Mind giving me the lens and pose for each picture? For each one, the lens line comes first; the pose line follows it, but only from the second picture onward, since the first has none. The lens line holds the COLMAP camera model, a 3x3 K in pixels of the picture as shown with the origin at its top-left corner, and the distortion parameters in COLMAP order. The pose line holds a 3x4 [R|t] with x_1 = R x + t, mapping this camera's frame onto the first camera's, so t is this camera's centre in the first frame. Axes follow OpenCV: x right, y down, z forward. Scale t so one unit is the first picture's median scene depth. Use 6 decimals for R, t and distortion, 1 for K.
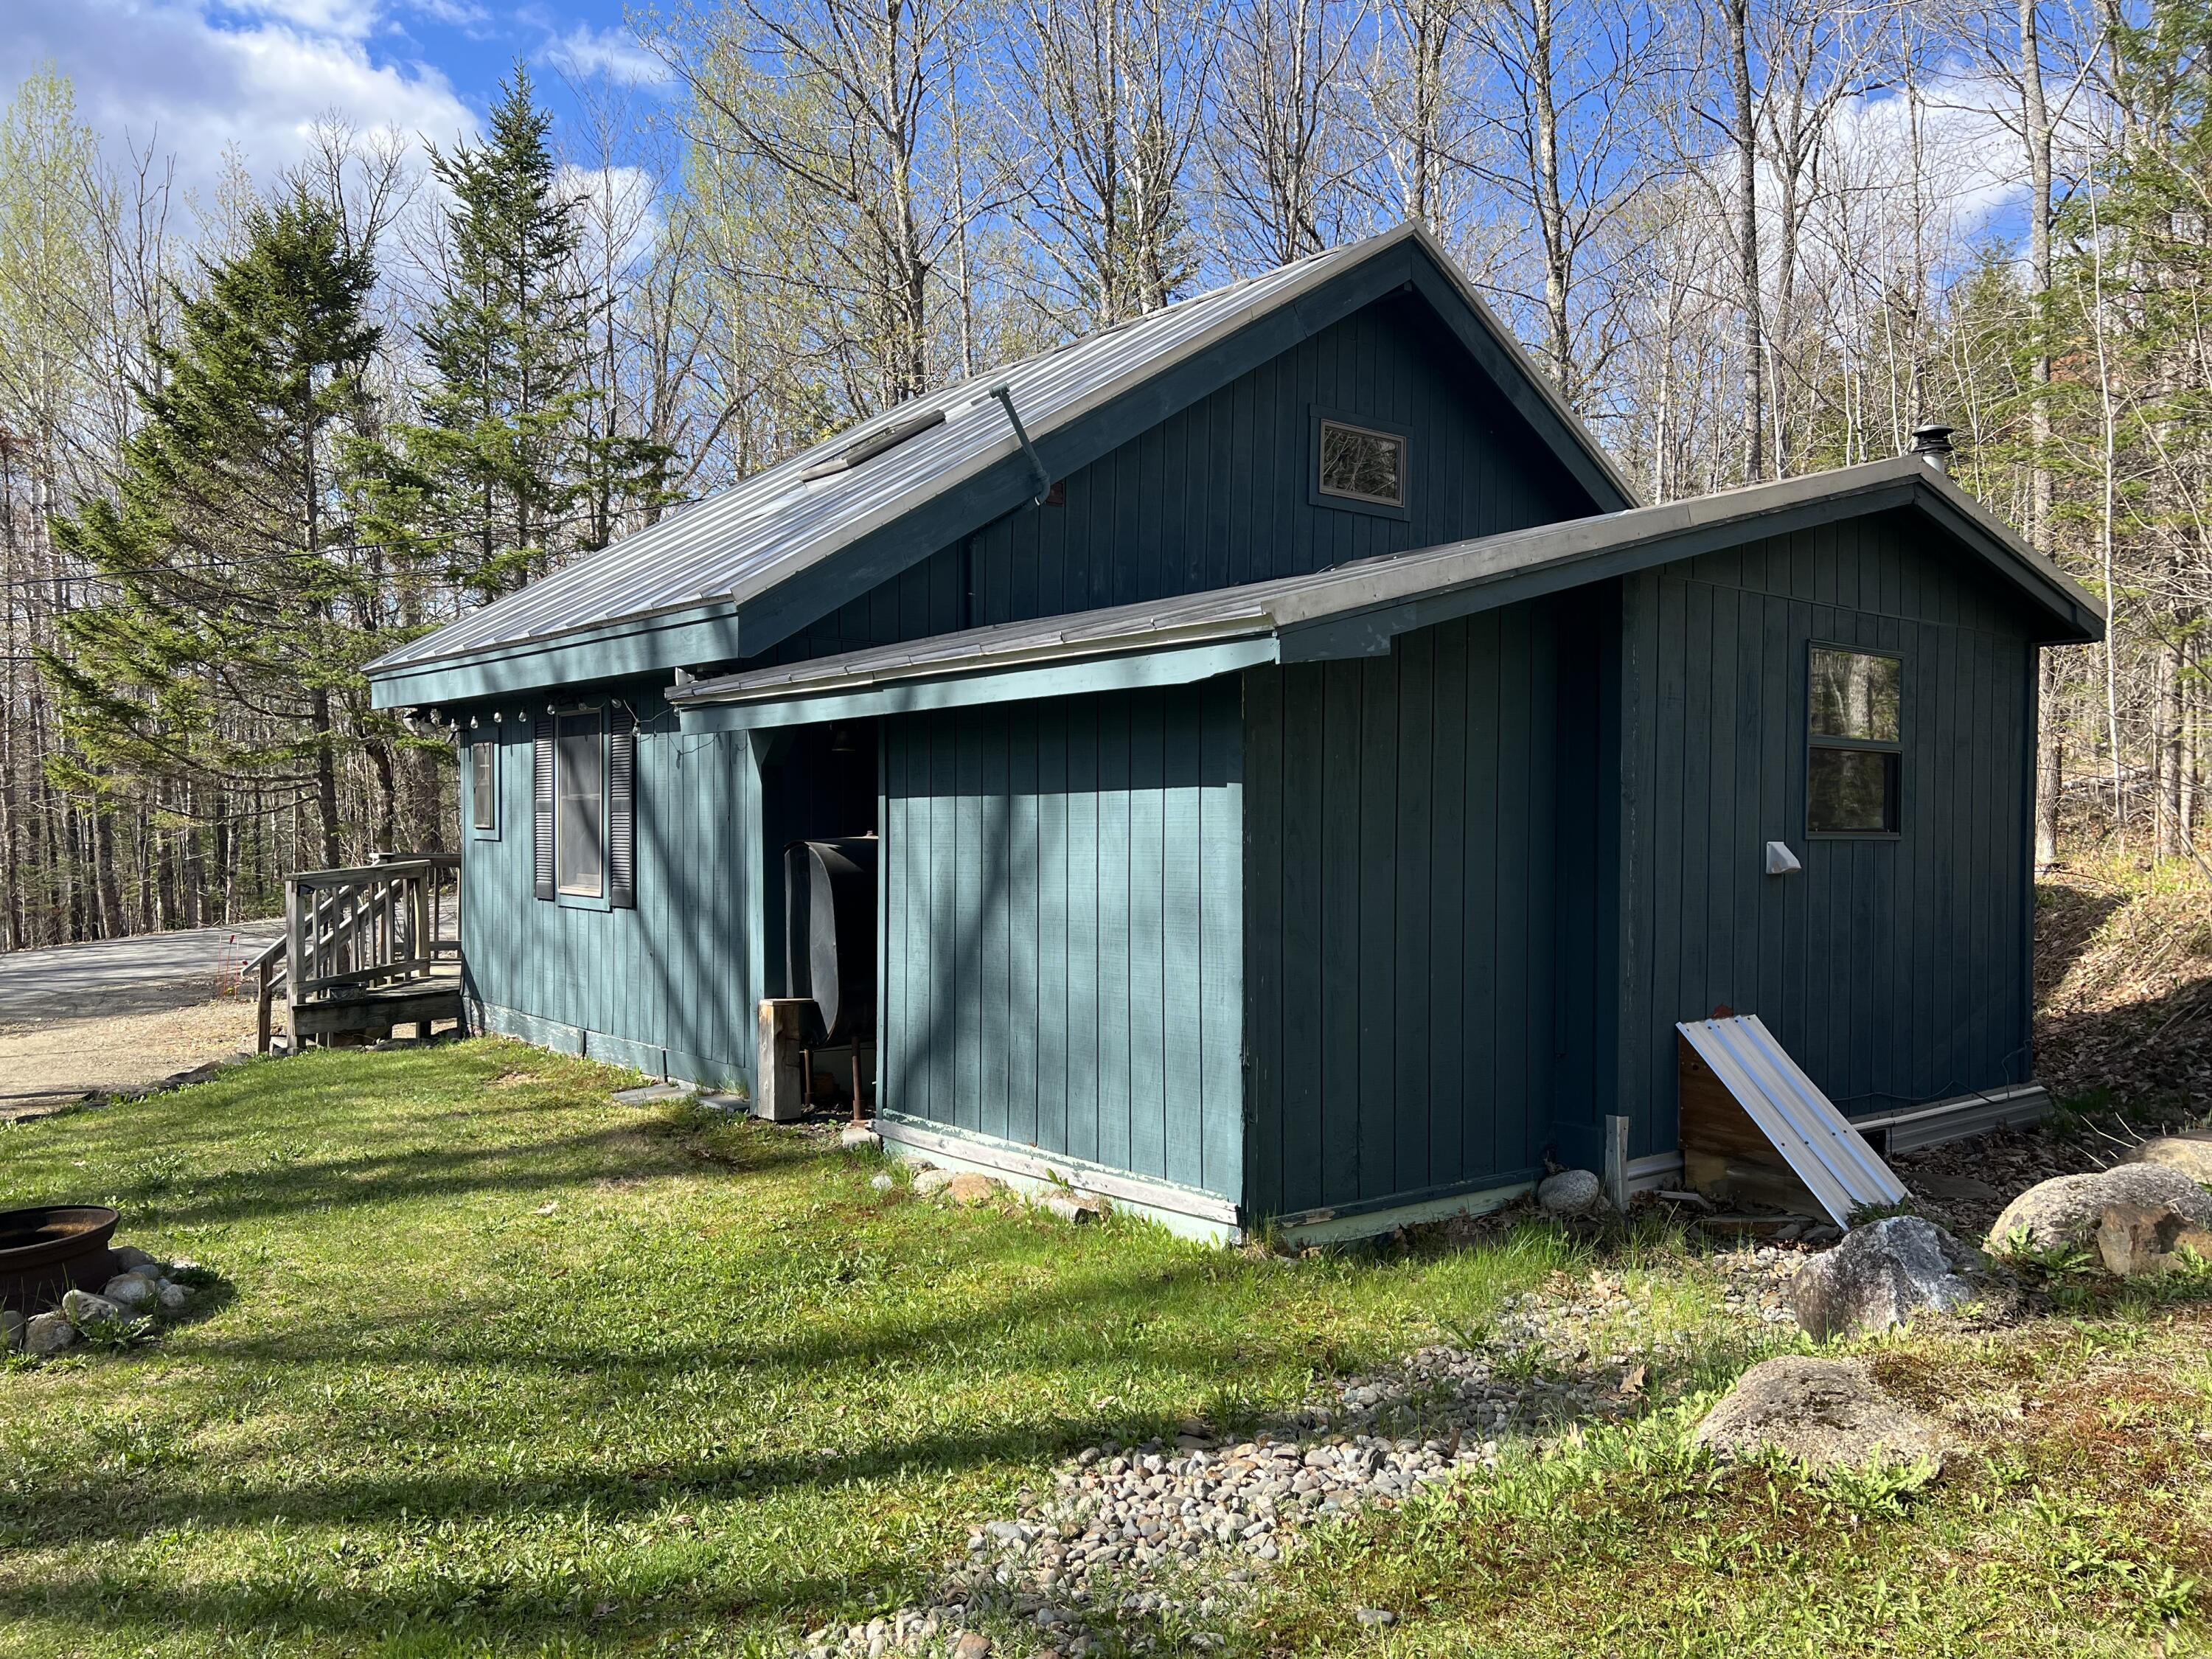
lens RADIAL K [[1684.4, 0, 1108.5], [0, 1684.4, 875.2], [0, 0, 1]] dist [0.017204, -0.004549]
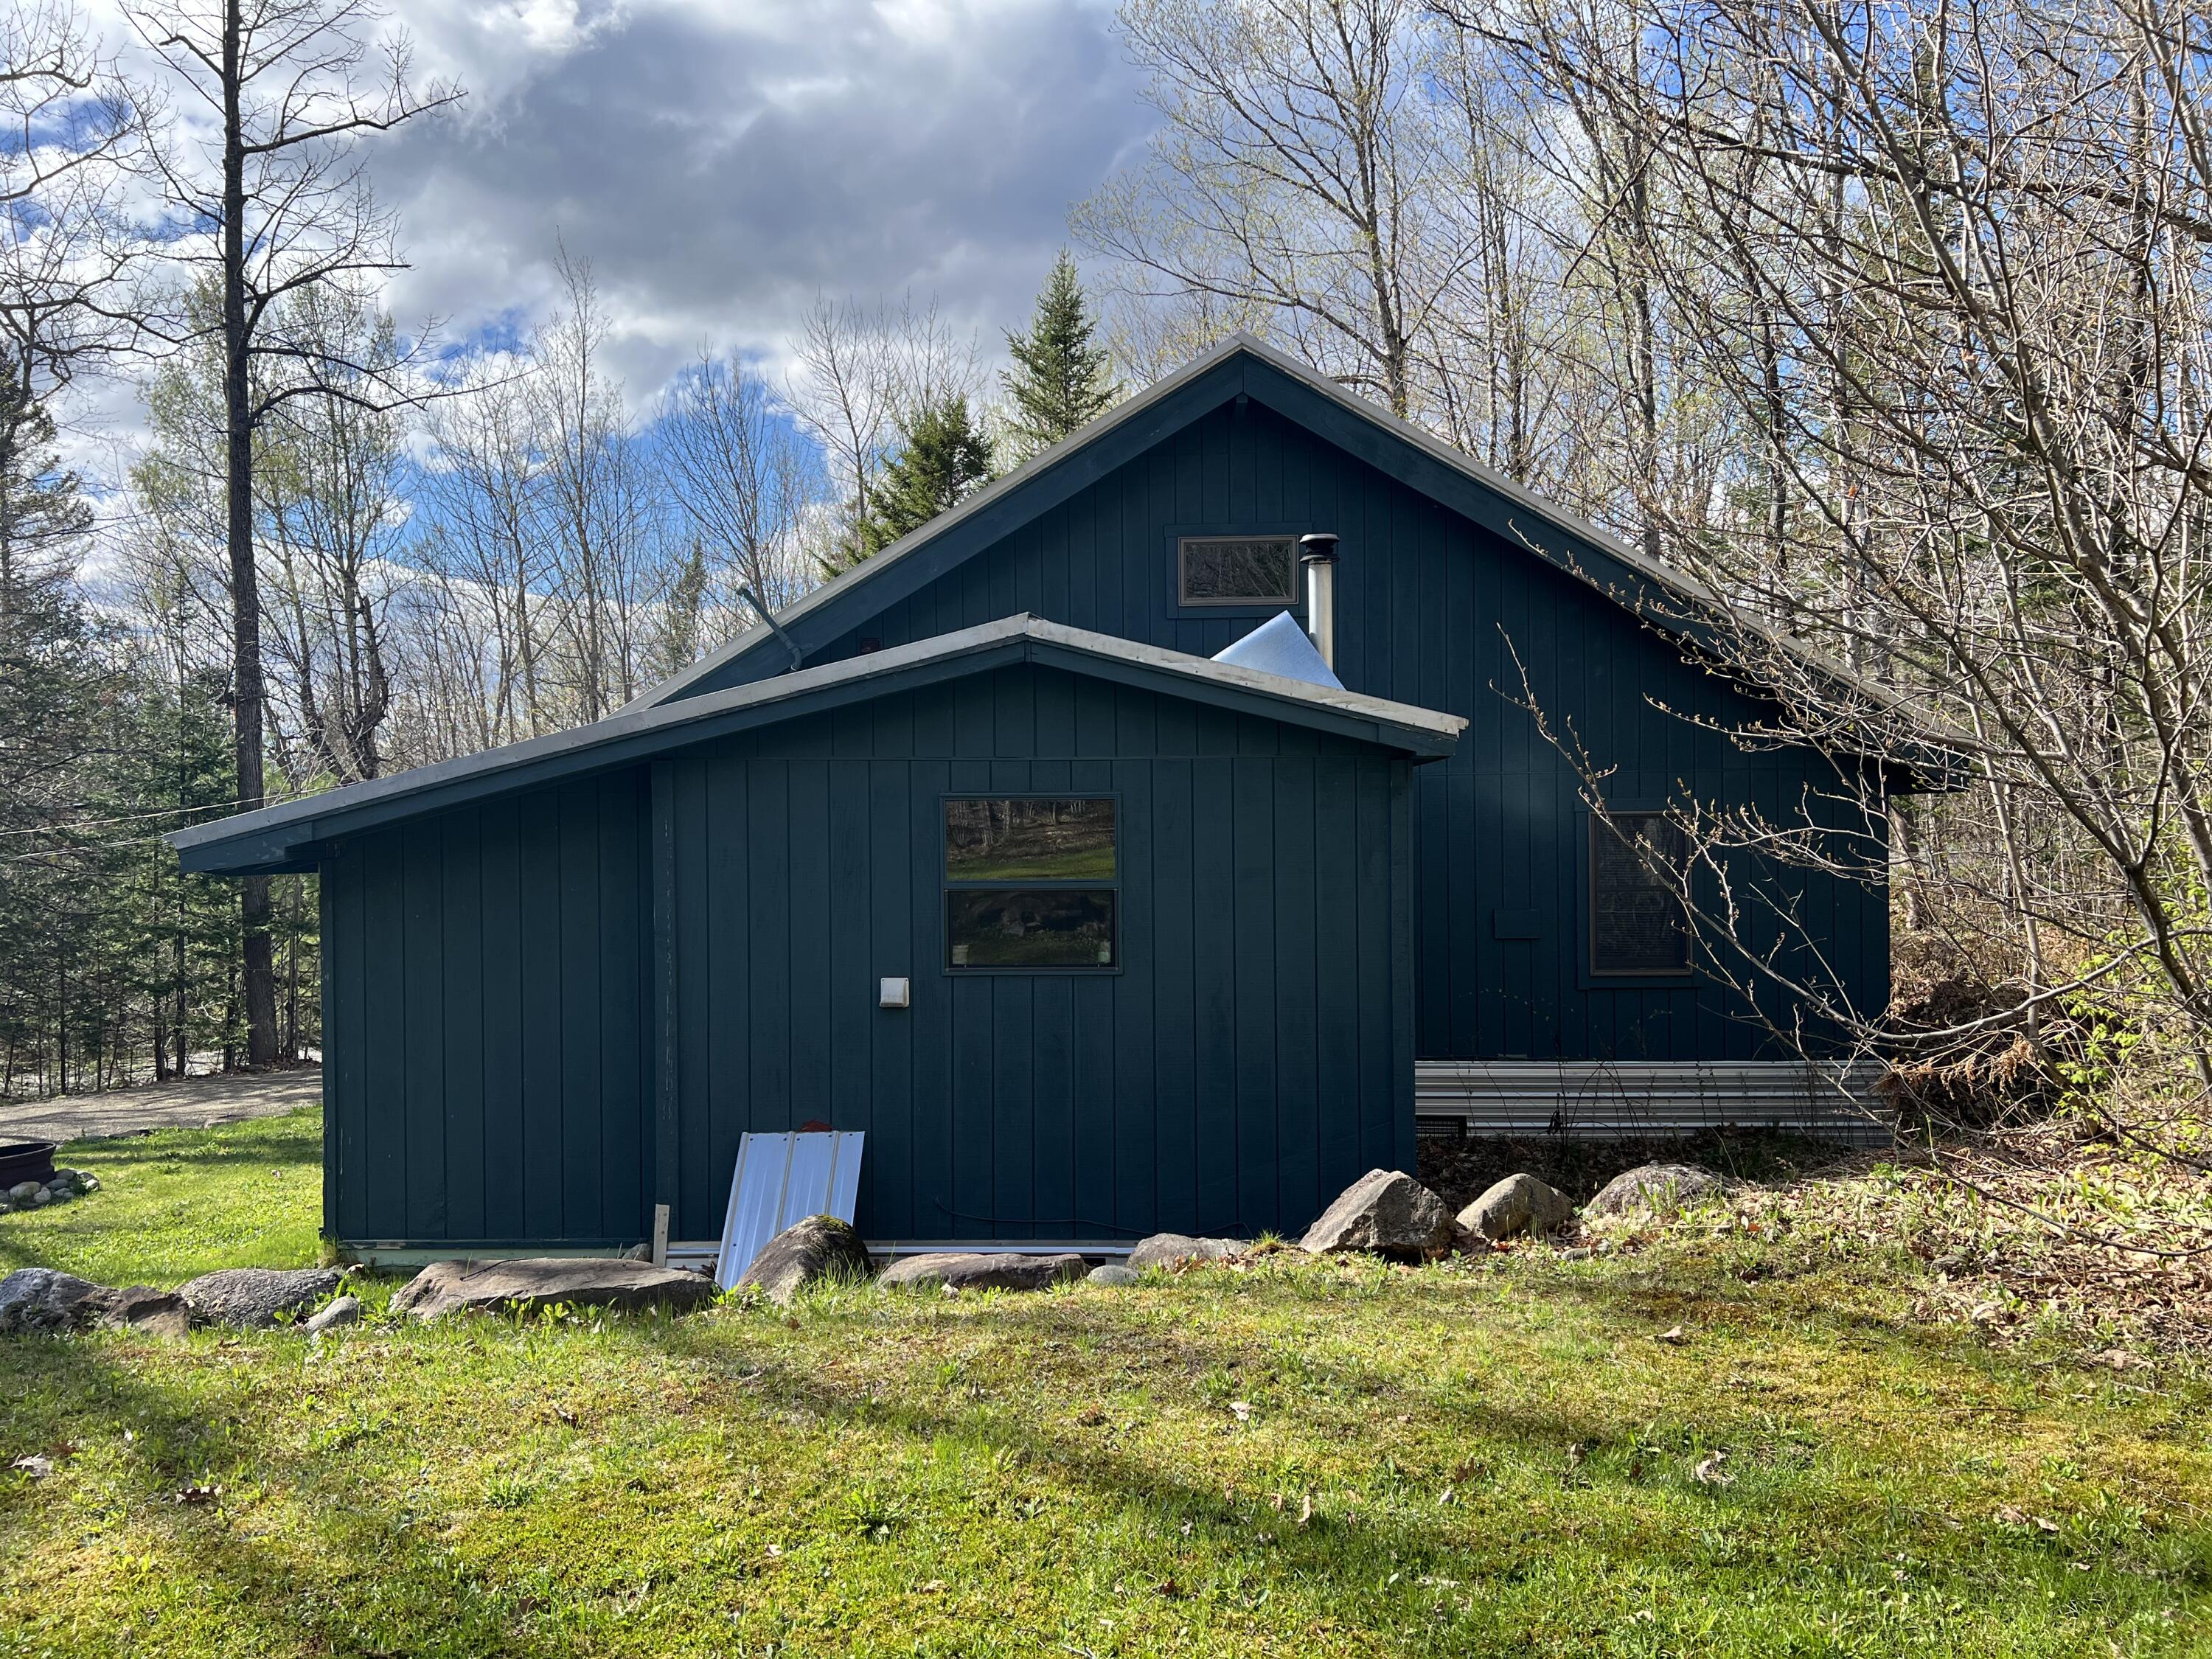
lens RADIAL K [[1684.4, 0, 1108.5], [0, 1684.4, 875.2], [0, 0, 1]] dist [0.017204, -0.004549]
pose [[0.755099, 0.000783, -0.655611, 1.296041], [-0.004597, 0.999981, -0.004100, -0.087023], [0.655595, 0.006109, 0.755088, 0.282030]]
